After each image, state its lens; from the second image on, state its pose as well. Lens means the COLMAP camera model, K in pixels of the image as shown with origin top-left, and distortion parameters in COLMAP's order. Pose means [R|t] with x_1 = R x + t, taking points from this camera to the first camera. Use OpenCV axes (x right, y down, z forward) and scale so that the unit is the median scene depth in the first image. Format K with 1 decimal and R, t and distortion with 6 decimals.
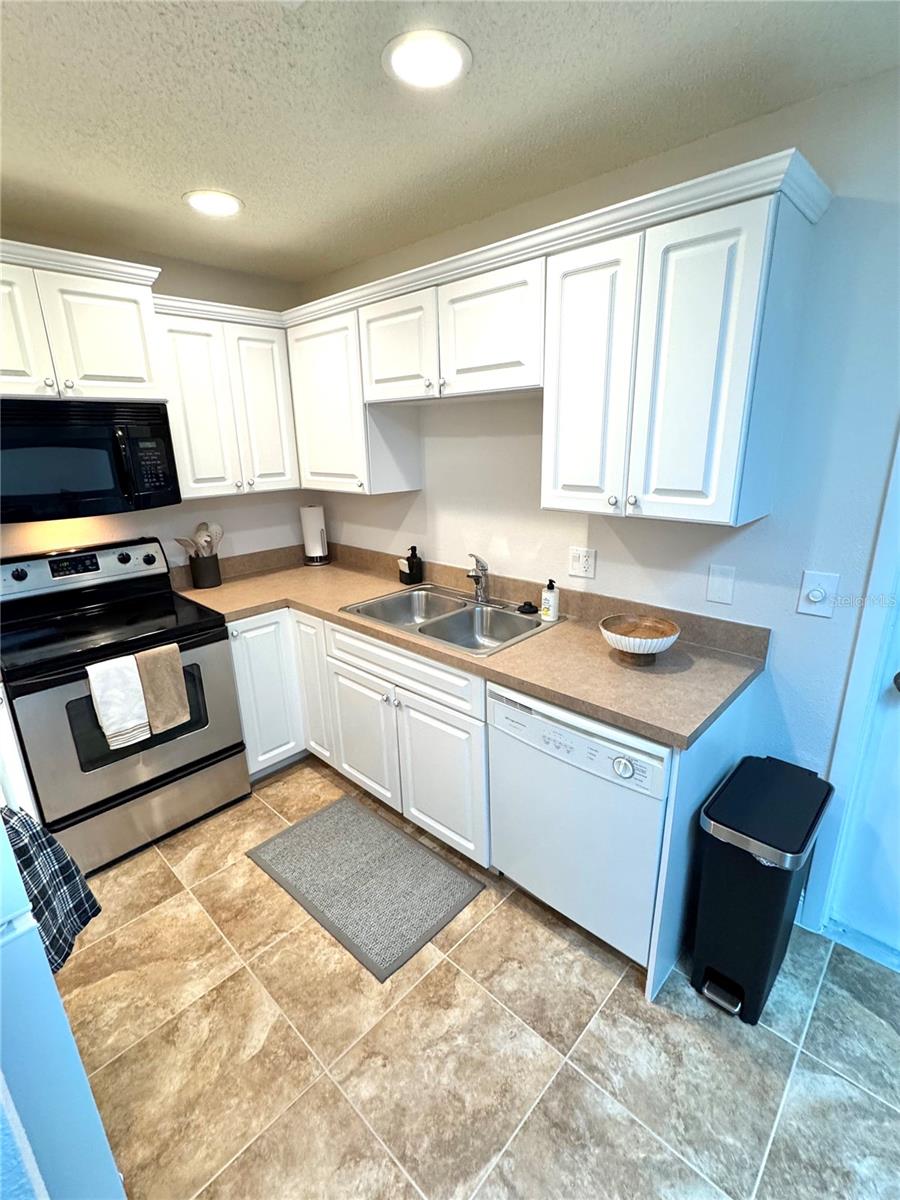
lens RADIAL K [[551.2, 0, 448.9], [0, 551.2, 600.1], [0, 0, 1]] dist [-0.001523, 0.001060]
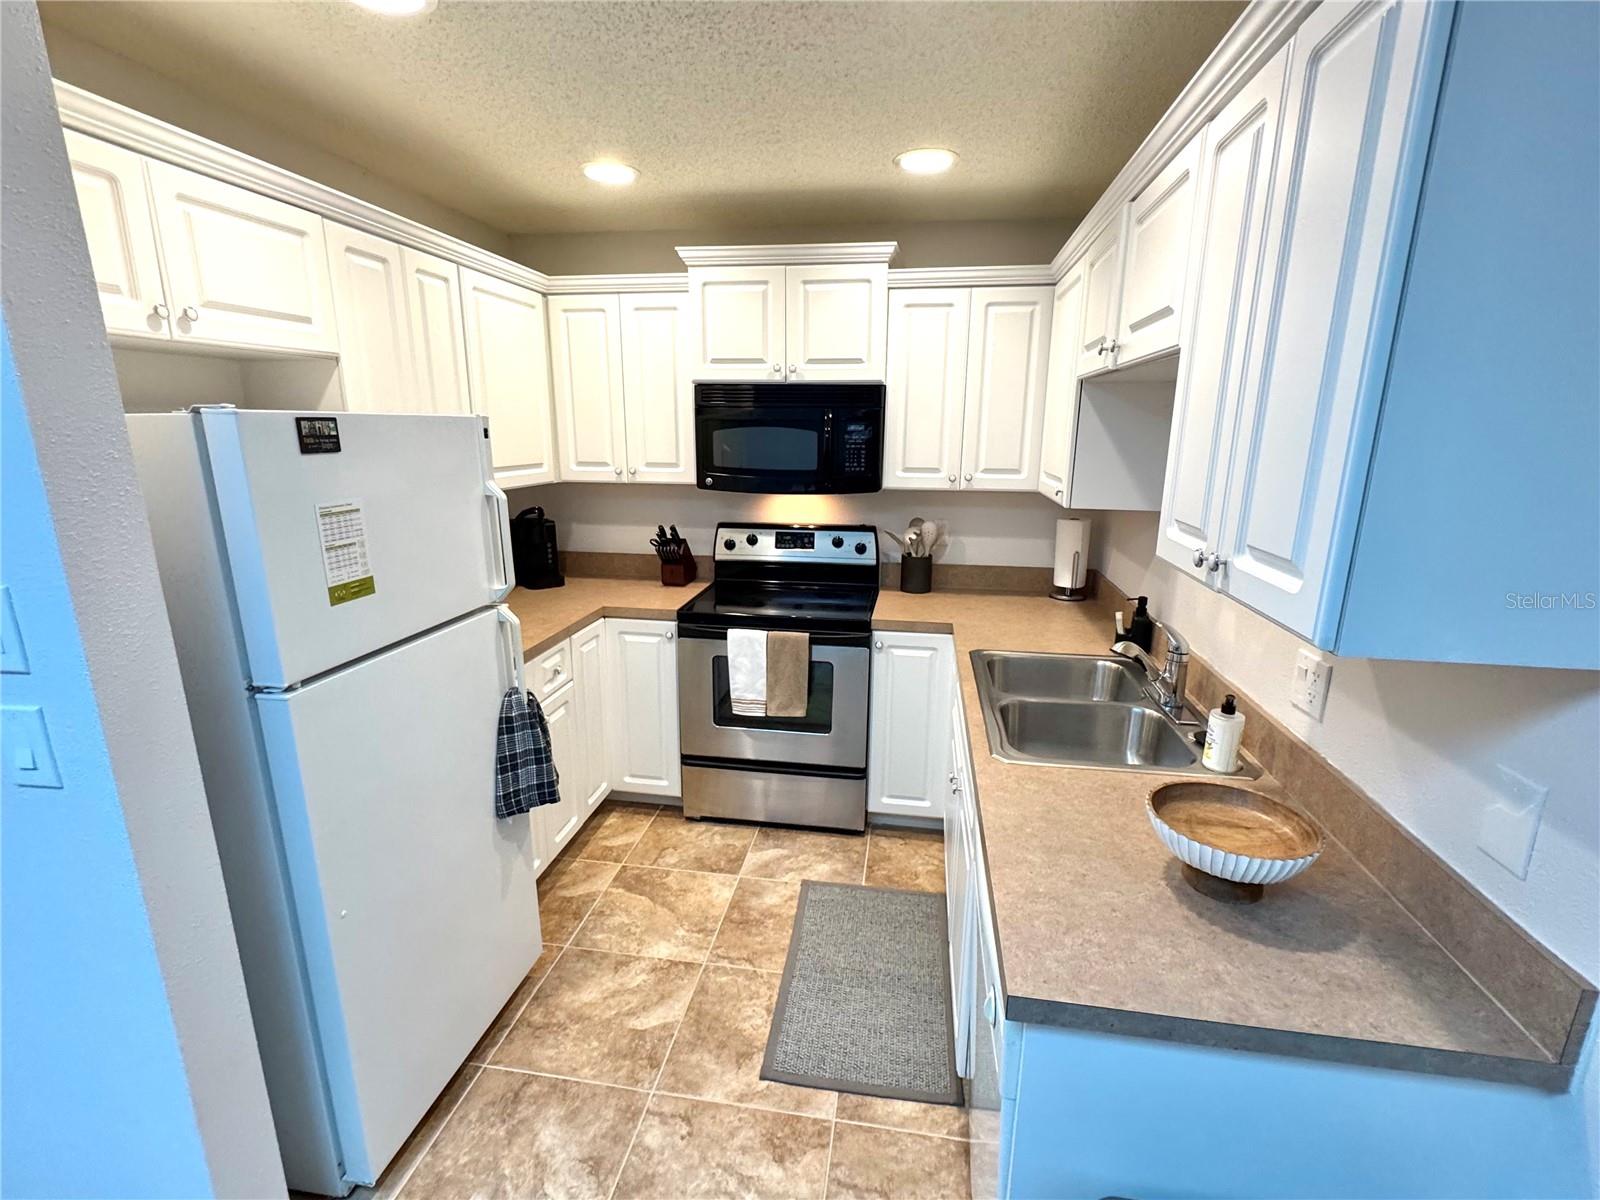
lens RADIAL K [[734.9, 0, 801.7], [0, 734.9, 603.4], [0, 0, 1]] dist [-0.001523, 0.001060]
pose [[0.563287, 0.220697, -0.796242, 0.549919], [-0.256109, 0.962842, 0.085694, -0.085778], [0.785567, 0.155655, 0.598879, 0.245963]]
